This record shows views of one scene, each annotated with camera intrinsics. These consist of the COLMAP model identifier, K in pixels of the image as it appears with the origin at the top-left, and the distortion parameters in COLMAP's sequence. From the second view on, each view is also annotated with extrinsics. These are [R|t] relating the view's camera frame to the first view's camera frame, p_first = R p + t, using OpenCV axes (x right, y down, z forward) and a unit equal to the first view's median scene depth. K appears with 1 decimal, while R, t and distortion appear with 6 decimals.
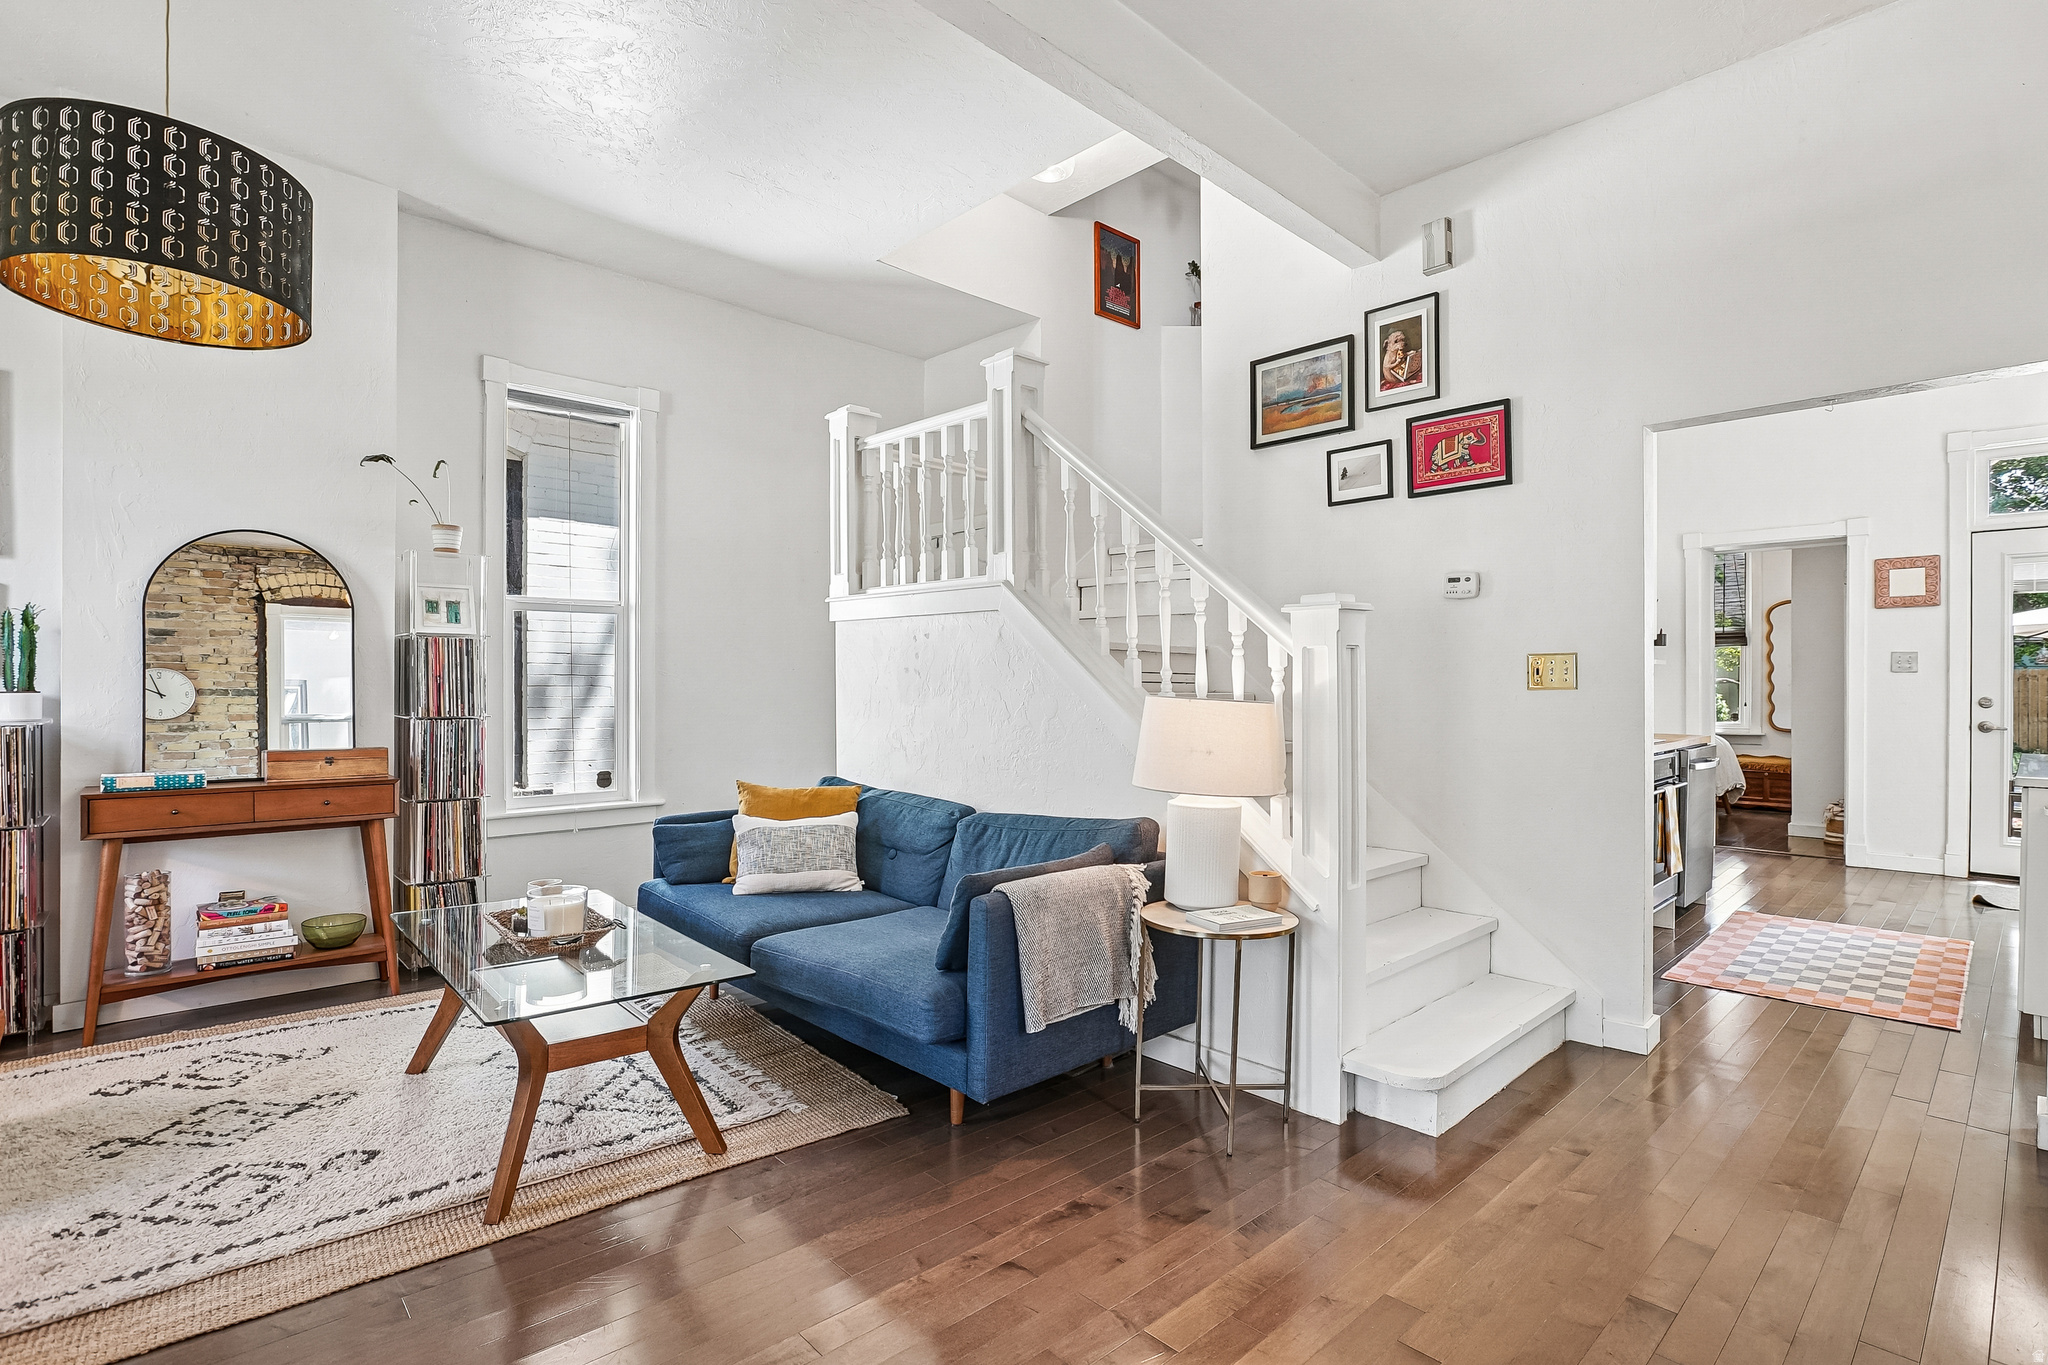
lens RADIAL K [[958.7, 0, 1024.0], [0, 958.7, 682.5], [0, 0, 1]] dist [-0.036832, 0.015849]
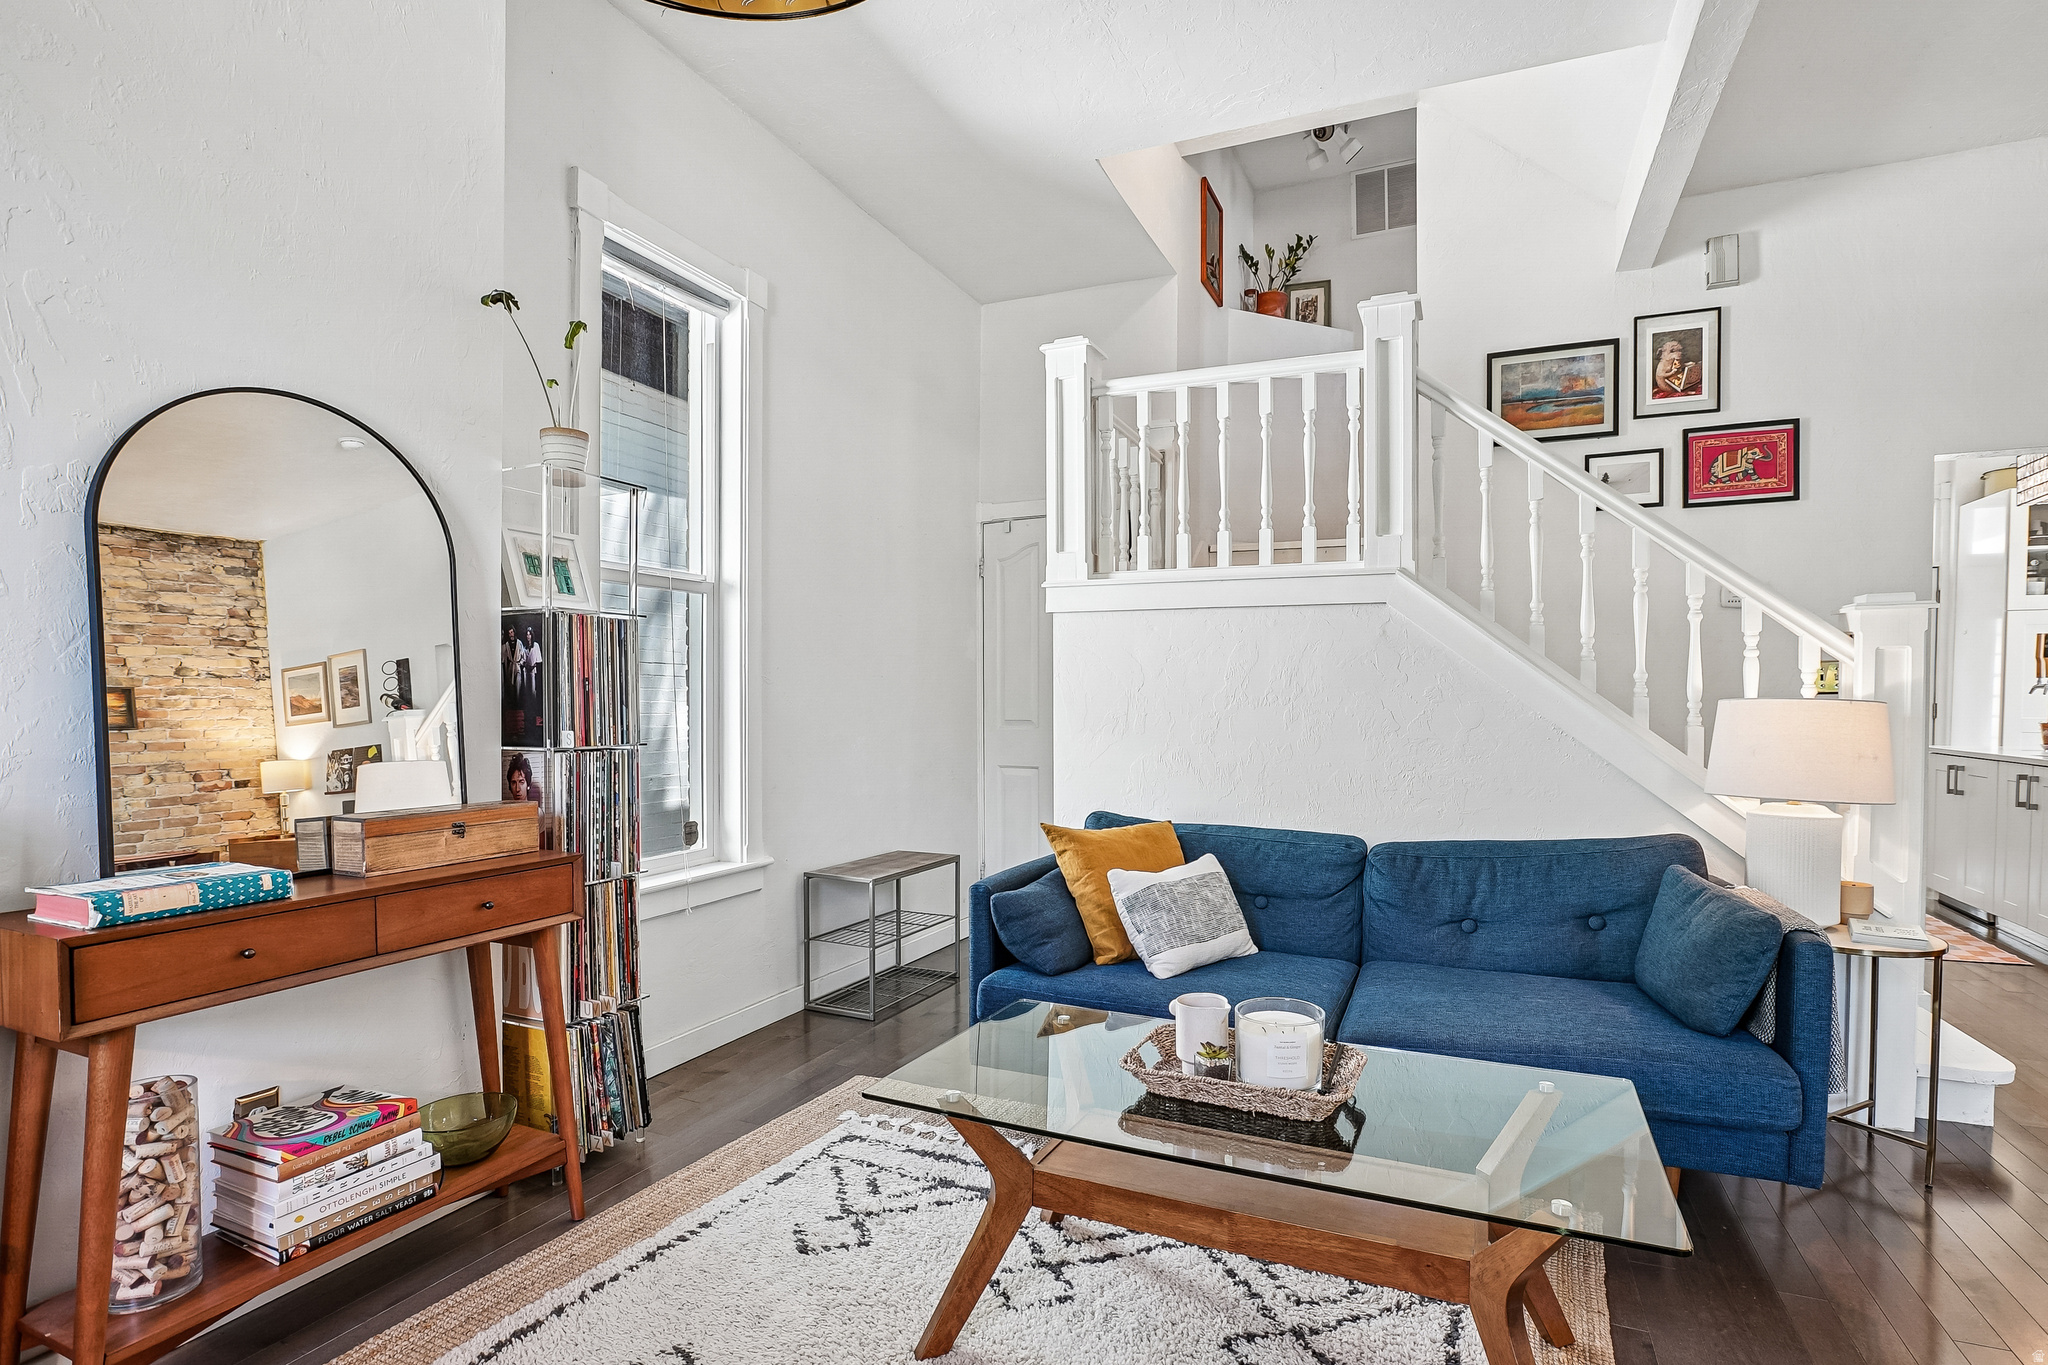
lens RADIAL K [[967.2, 0, 1058.4], [0, 967.2, 720.9], [0, 0, 1]] dist [-0.028985, 0.010256]
pose [[0.914117, -0.013415, 0.405228, -0.627581], [0.005649, 0.999777, 0.020354, 0.009438], [-0.405411, -0.016317, 0.913989, 0.336272]]
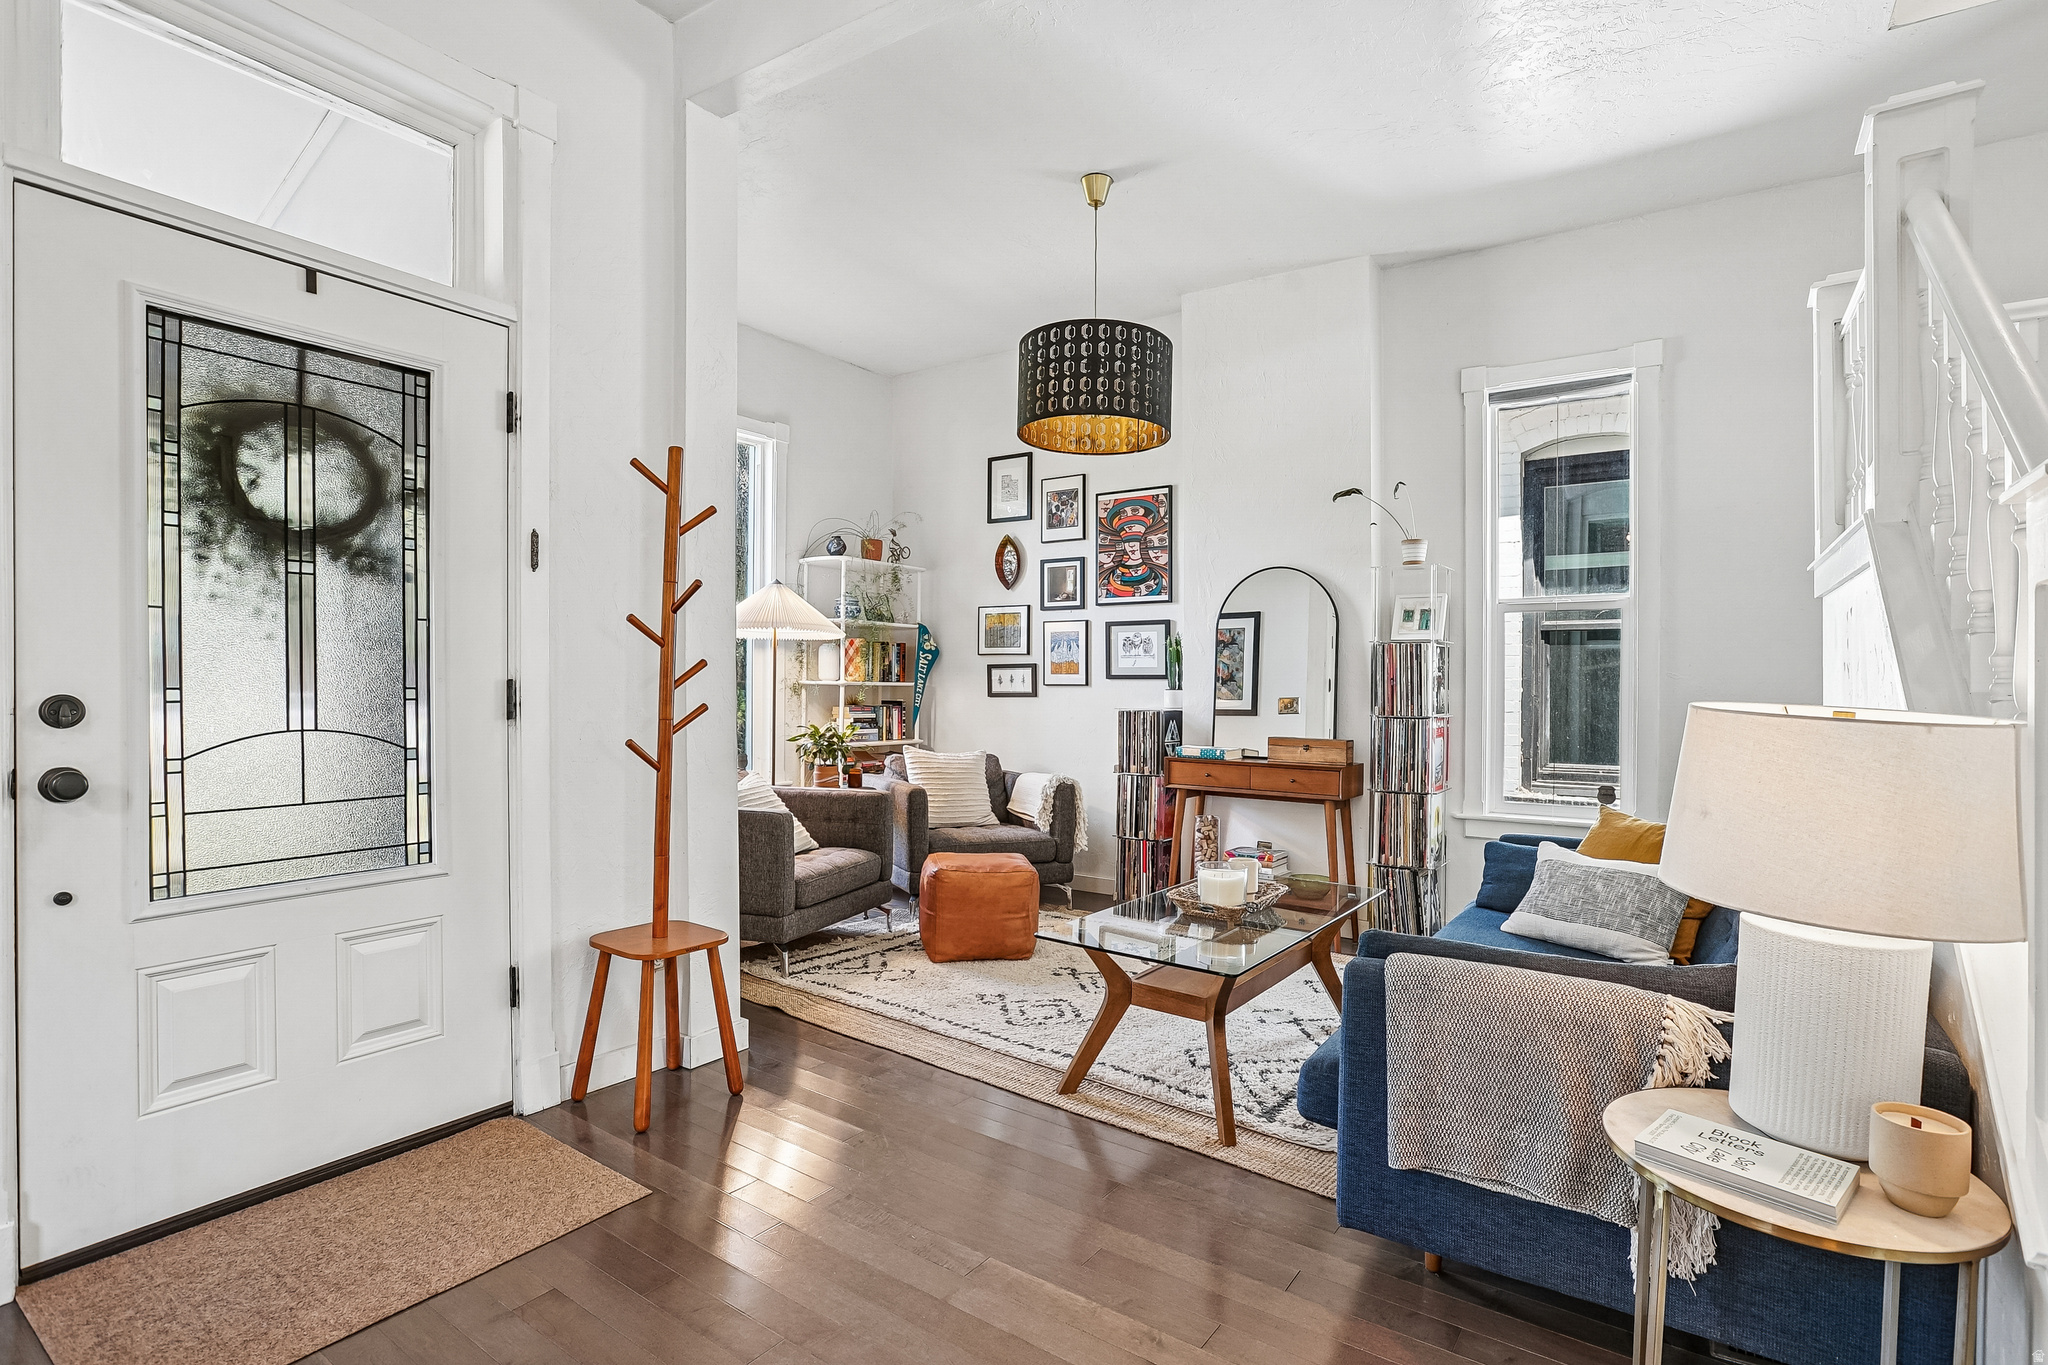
lens RADIAL K [[997.8, 0, 1085.4], [0, 997.8, 686.6], [0, 0, 1]] dist [-0.019422, 0.001299]
pose [[0.254058, 0.001820, -0.967187, 0.436515], [-0.009650, 0.999953, -0.000653, 0.006879], [0.967141, 0.009499, 0.254064, 0.382949]]
